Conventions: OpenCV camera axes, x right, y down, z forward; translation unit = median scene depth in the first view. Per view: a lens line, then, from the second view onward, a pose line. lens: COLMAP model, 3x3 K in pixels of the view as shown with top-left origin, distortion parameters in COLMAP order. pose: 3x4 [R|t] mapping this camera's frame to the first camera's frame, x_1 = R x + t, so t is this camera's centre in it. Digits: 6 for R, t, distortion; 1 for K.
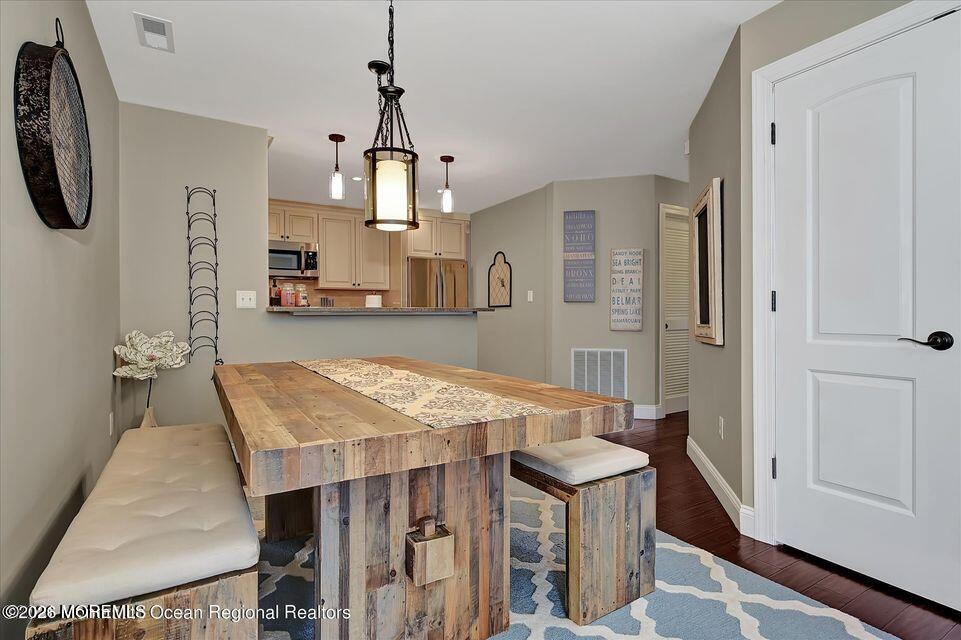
lens RADIAL K [[487.6, 0, 476.8], [0, 487.6, 317.9], [0, 0, 1]] dist [-0.003808, -0.000768]
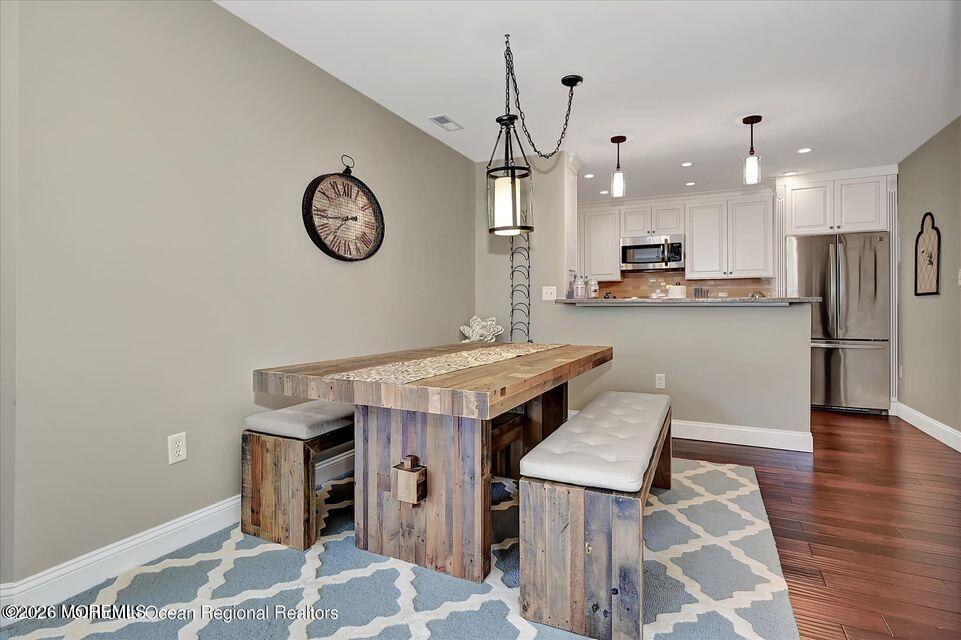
lens RADIAL K [[487.6, 0, 473.8], [0, 487.6, 312.2], [0, 0, 1]] dist [-0.003808, -0.000768]
pose [[0.519106, 0.012131, -0.854624, 0.921384], [-0.006483, 0.999926, 0.010256, -0.002933], [0.854685, 0.000217, 0.519147, 0.360628]]
